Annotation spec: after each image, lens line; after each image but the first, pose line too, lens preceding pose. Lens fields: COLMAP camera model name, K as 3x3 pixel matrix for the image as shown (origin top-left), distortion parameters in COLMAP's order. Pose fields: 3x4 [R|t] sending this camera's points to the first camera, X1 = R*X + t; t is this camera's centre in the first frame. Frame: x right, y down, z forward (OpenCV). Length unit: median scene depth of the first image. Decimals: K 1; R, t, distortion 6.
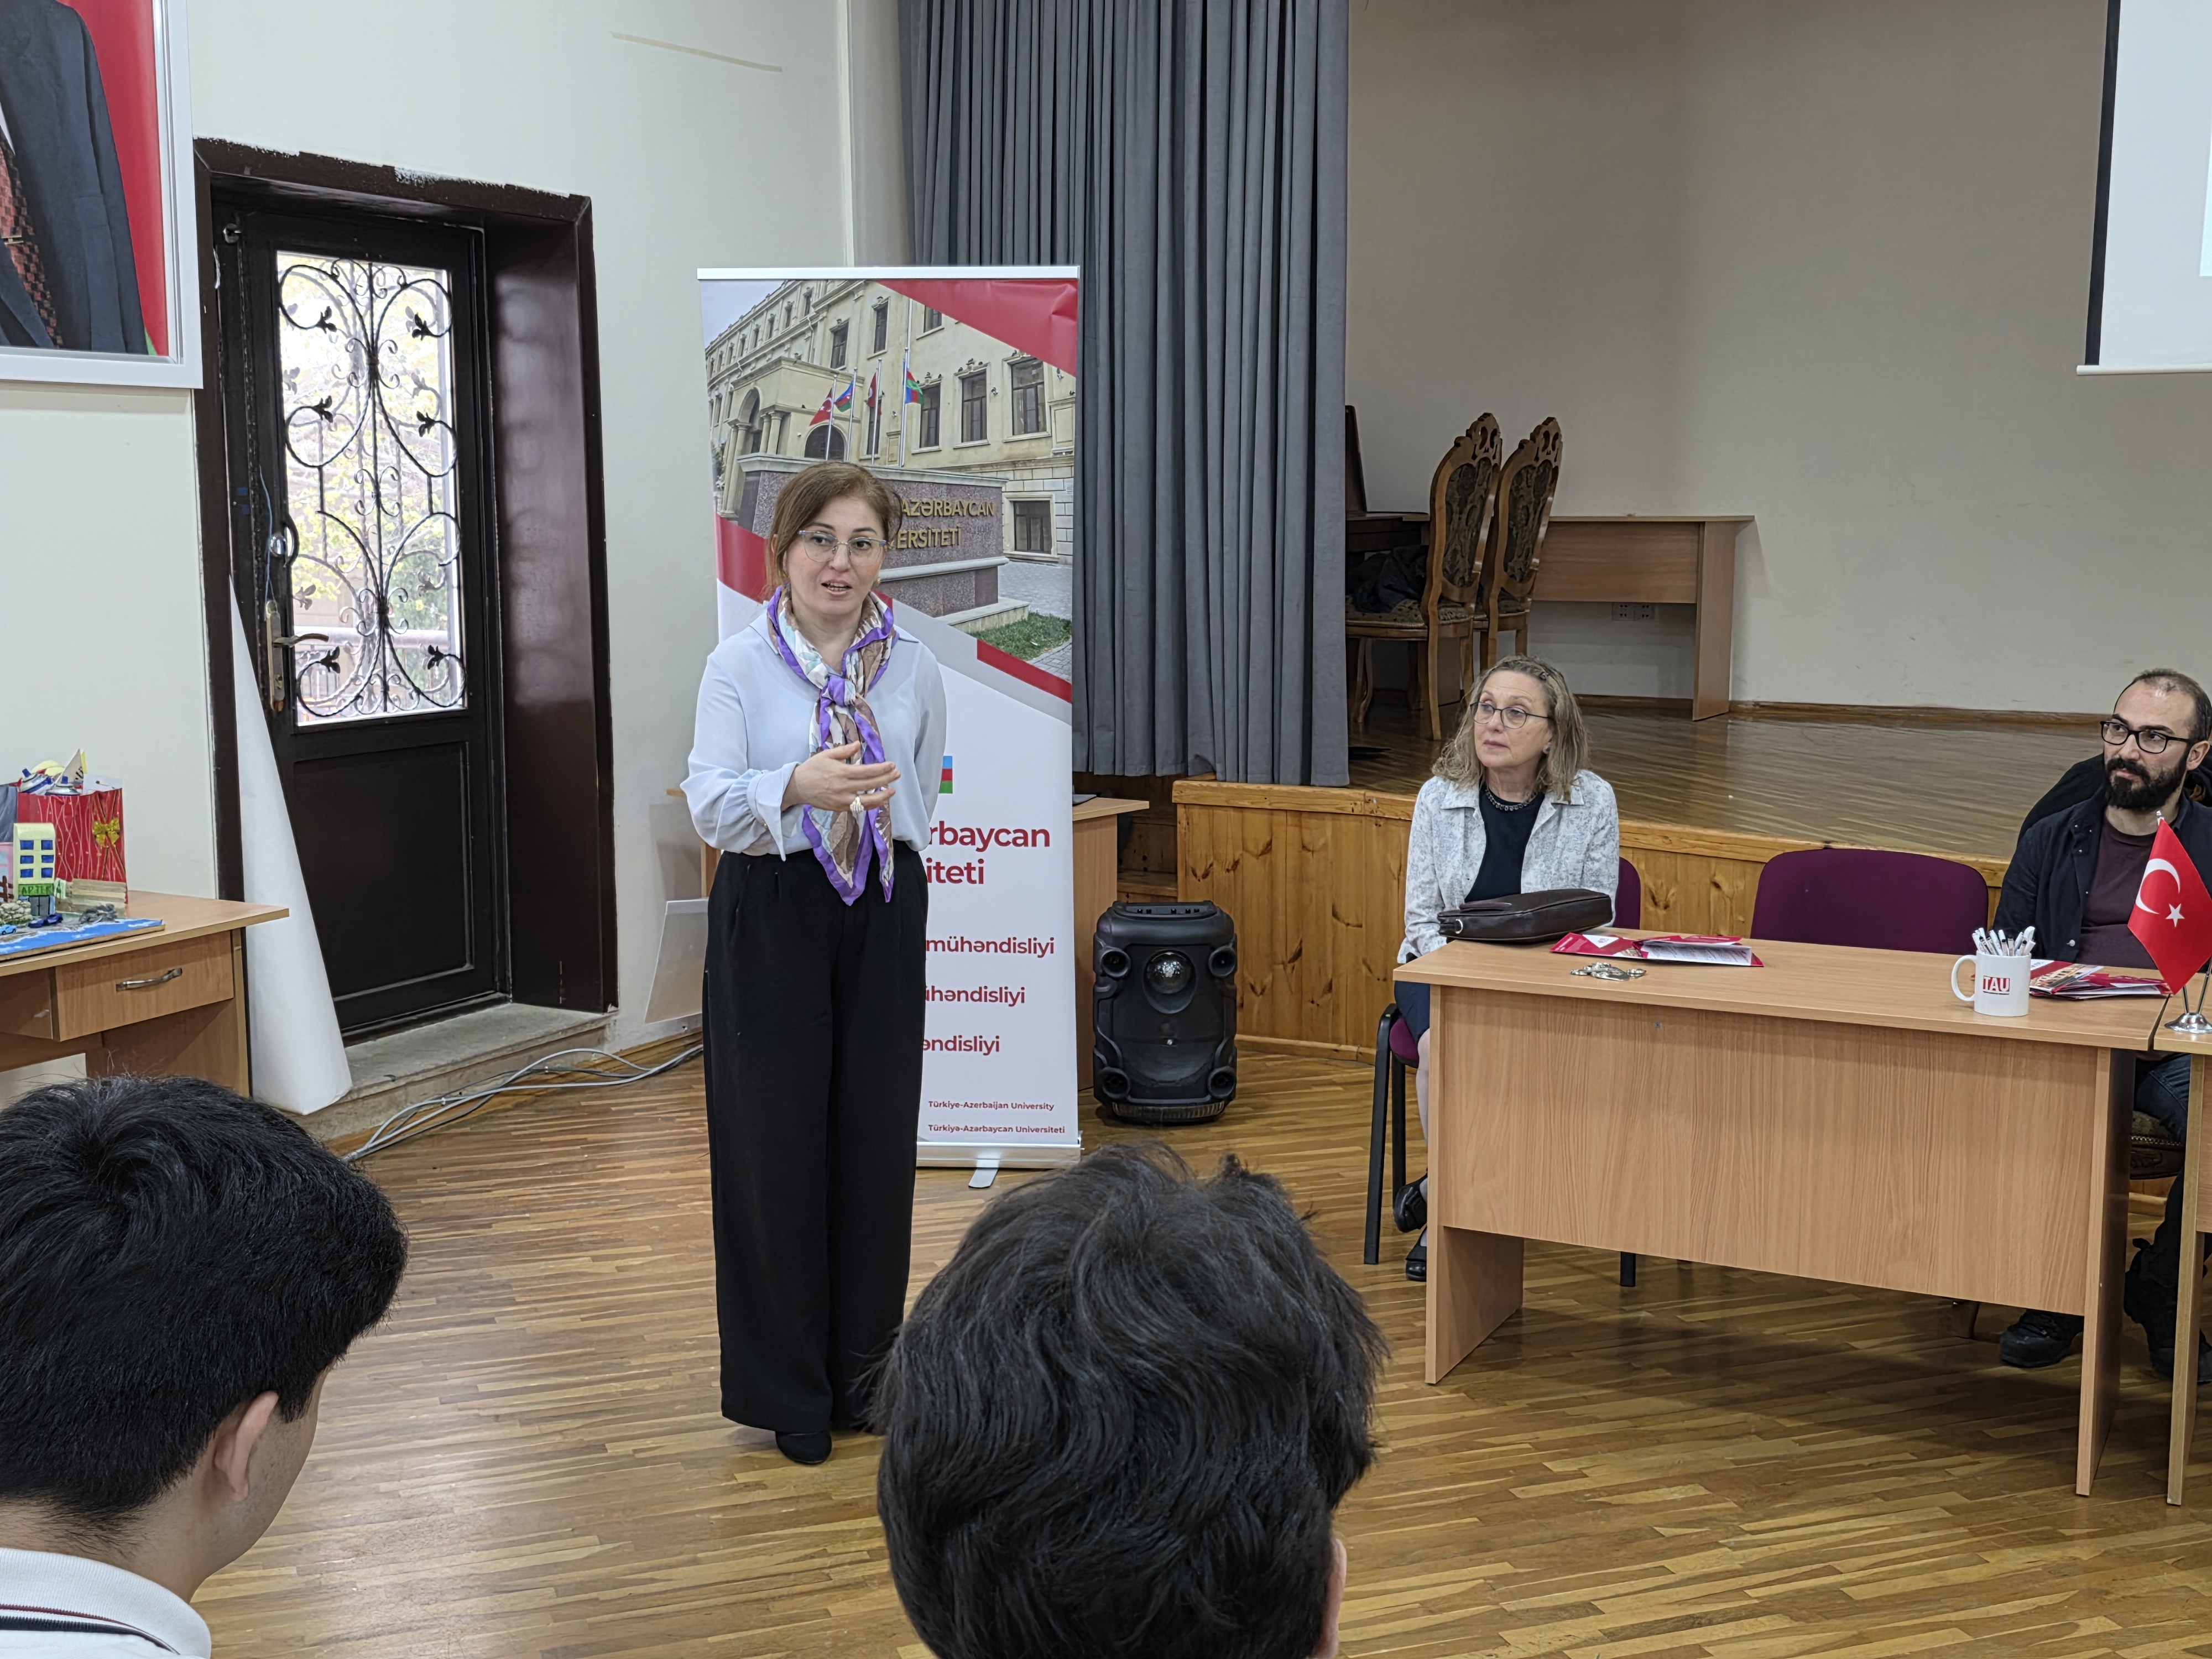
lens RADIAL K [[2488.4, 0, 1118.9], [0, 2488.4, 830.7], [0, 0, 1]] dist [0.155808, -0.413506]
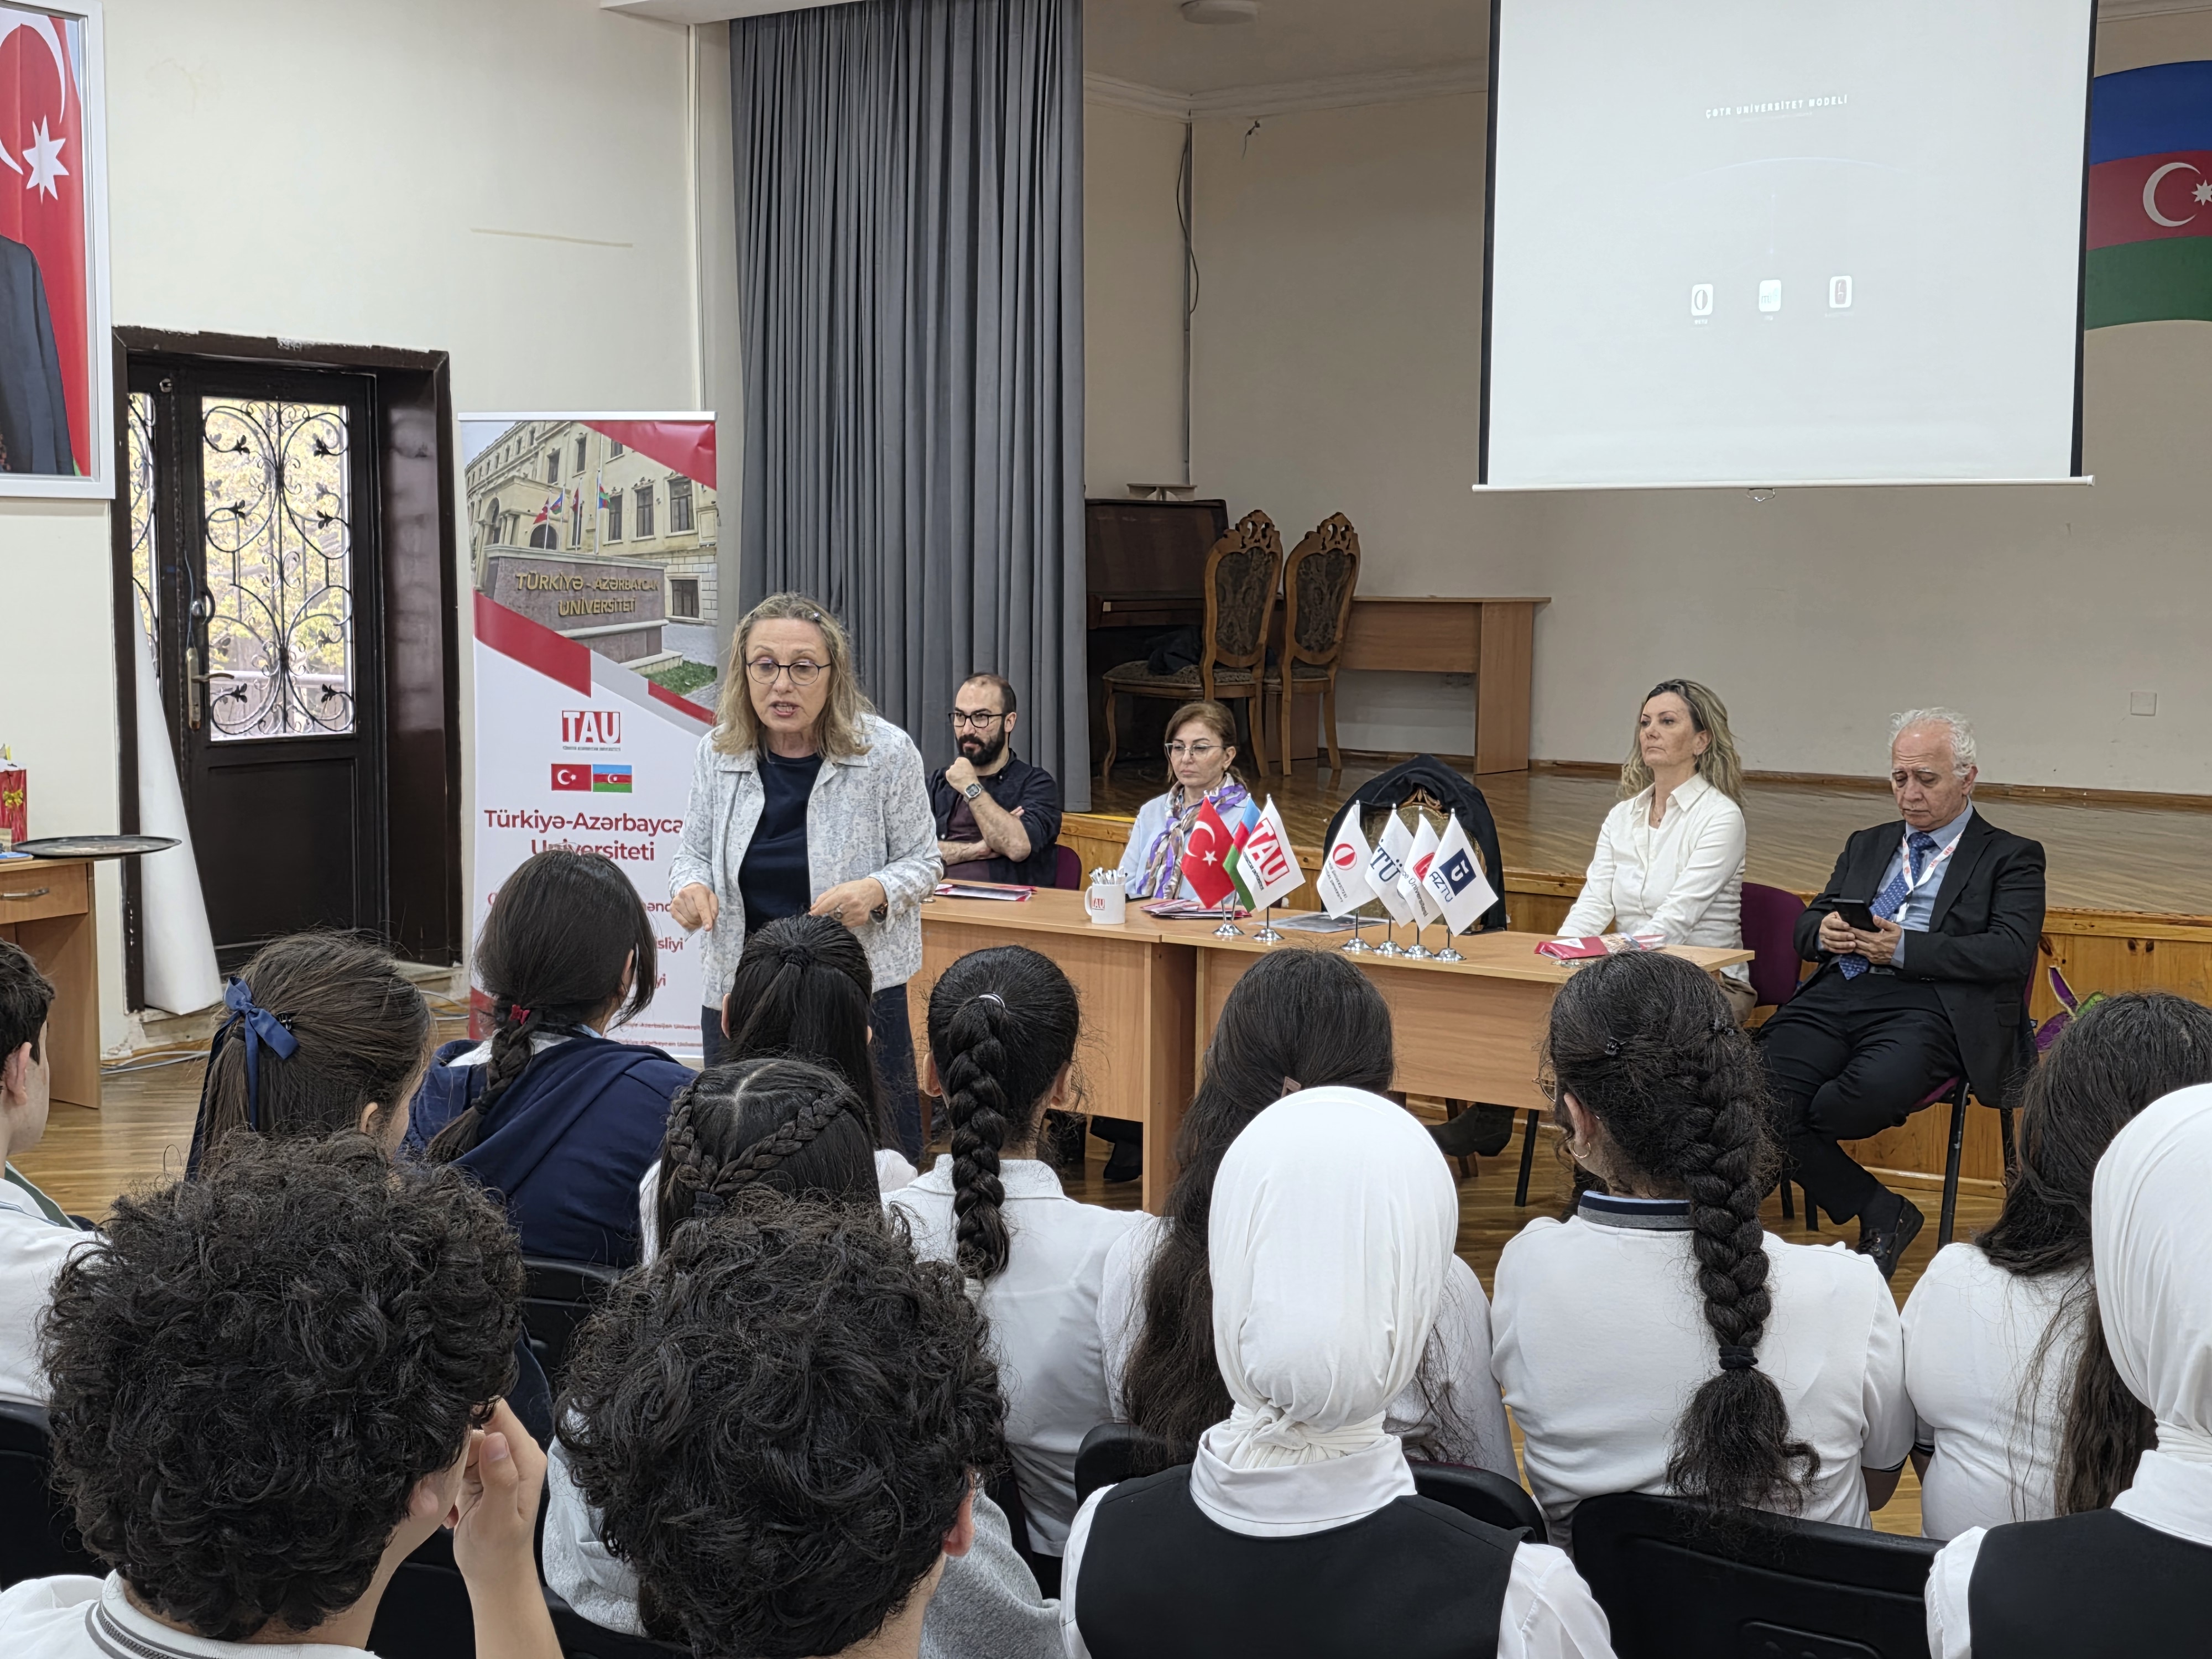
lens RADIAL K [[2786.4, 0, 1106.0], [0, 2786.4, 829.5], [0, 0, 1]] dist [0.183306, -0.563884]
pose [[0.986631, 0.020862, -0.161629, 0.406359], [-0.027478, 0.998869, -0.038803, 0.053321], [0.160636, 0.042725, 0.986089, -0.433769]]
